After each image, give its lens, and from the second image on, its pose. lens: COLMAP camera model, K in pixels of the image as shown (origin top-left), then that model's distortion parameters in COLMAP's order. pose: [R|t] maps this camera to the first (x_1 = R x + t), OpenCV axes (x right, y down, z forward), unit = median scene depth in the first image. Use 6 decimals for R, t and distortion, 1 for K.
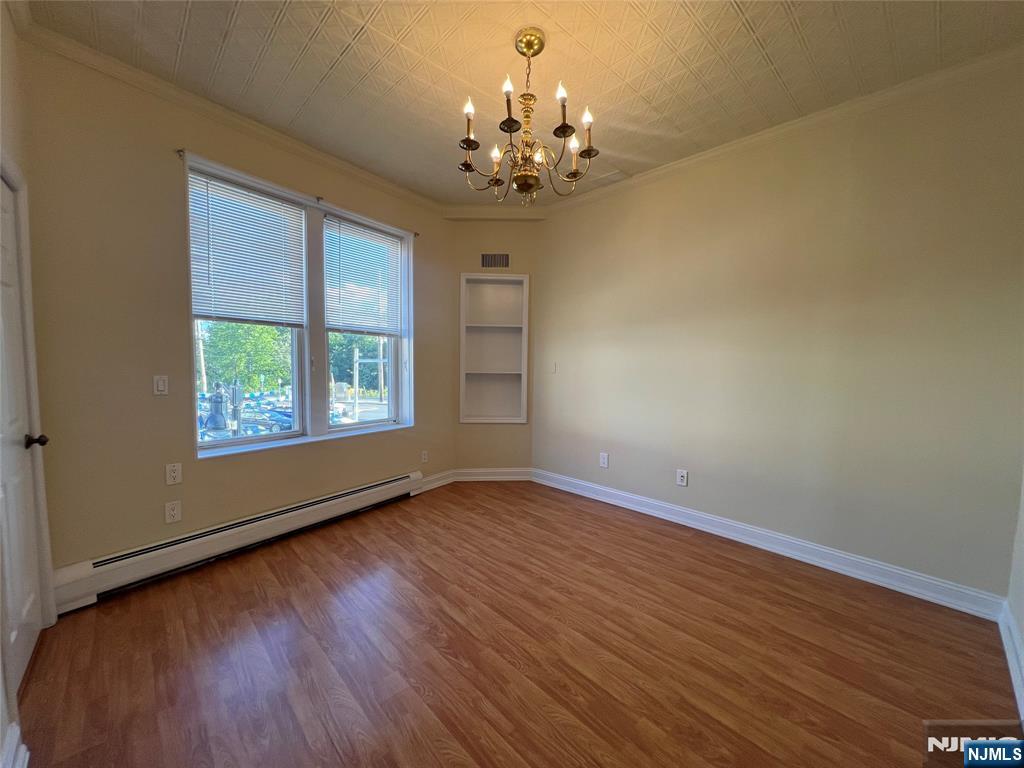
lens RADIAL K [[404.1, 0, 512.0], [0, 404.1, 384.0], [0, 0, 1]] dist [0.000391, 0.000226]
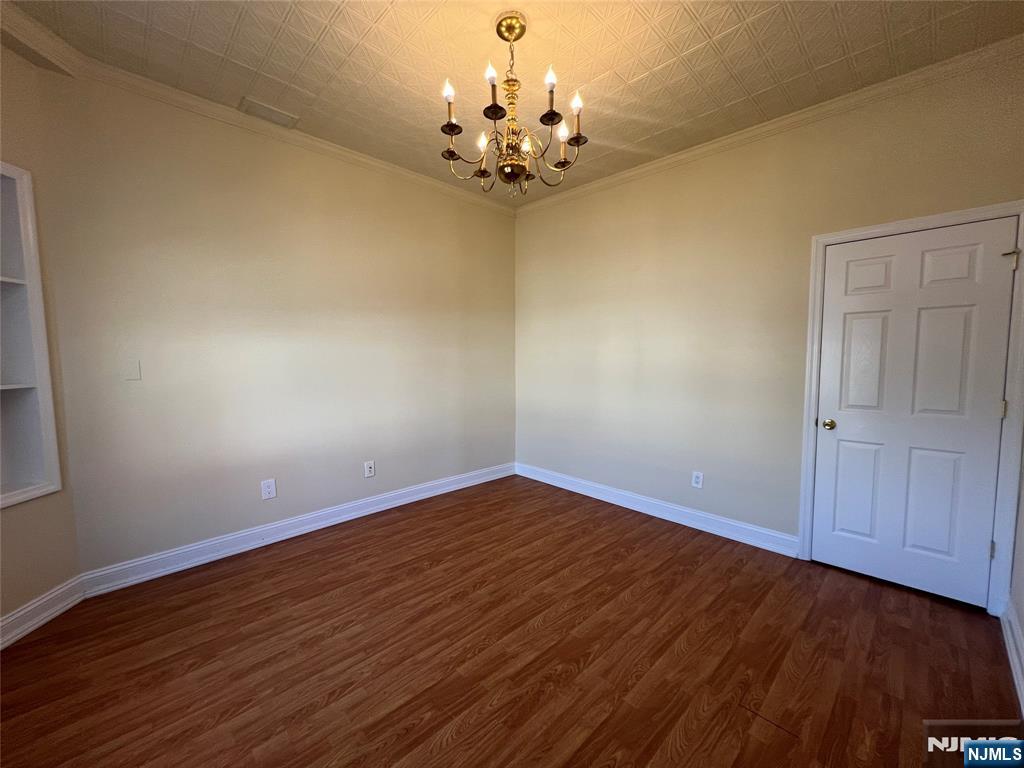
lens RADIAL K [[407.7, 0, 512.0], [0, 407.7, 384.0], [0, 0, 1]] dist [0.000427, 0.000020]
pose [[-0.005631, -0.080190, 0.996764, -0.763448], [0.063054, 0.994768, 0.080385, -0.053674], [-0.997994, 0.063302, -0.000545, 0.809474]]
